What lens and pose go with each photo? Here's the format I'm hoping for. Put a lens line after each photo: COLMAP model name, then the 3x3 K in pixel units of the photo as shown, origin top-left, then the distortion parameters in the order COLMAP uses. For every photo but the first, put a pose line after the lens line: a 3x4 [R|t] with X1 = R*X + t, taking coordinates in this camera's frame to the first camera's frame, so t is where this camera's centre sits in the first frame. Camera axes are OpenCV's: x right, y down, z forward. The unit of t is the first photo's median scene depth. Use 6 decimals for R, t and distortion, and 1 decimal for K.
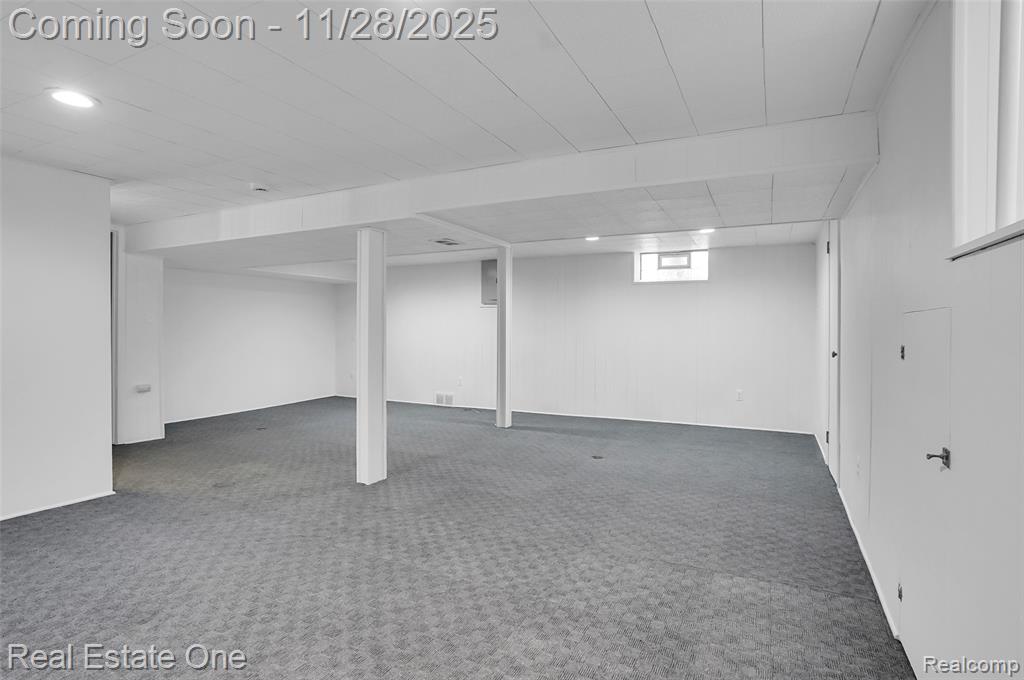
lens RADIAL K [[523.1, 0, 507.2], [0, 523.1, 324.6], [0, 0, 1]] dist [-0.054346, 0.038828]
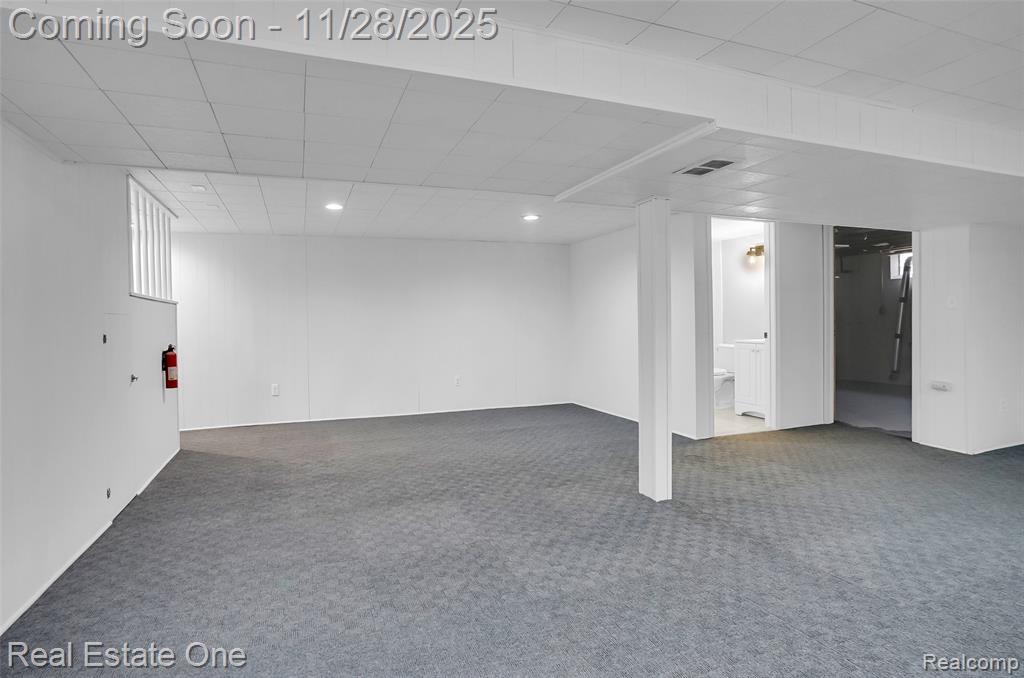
lens RADIAL K [[523.1, 0, 507.2], [0, 523.1, 323.6], [0, 0, 1]] dist [-0.054346, 0.038828]
pose [[-0.659629, 0.006222, -0.751566, 0.750101], [0.018193, 0.999805, -0.007691, 0.029373], [0.751371, -0.018747, -0.659613, 1.940016]]
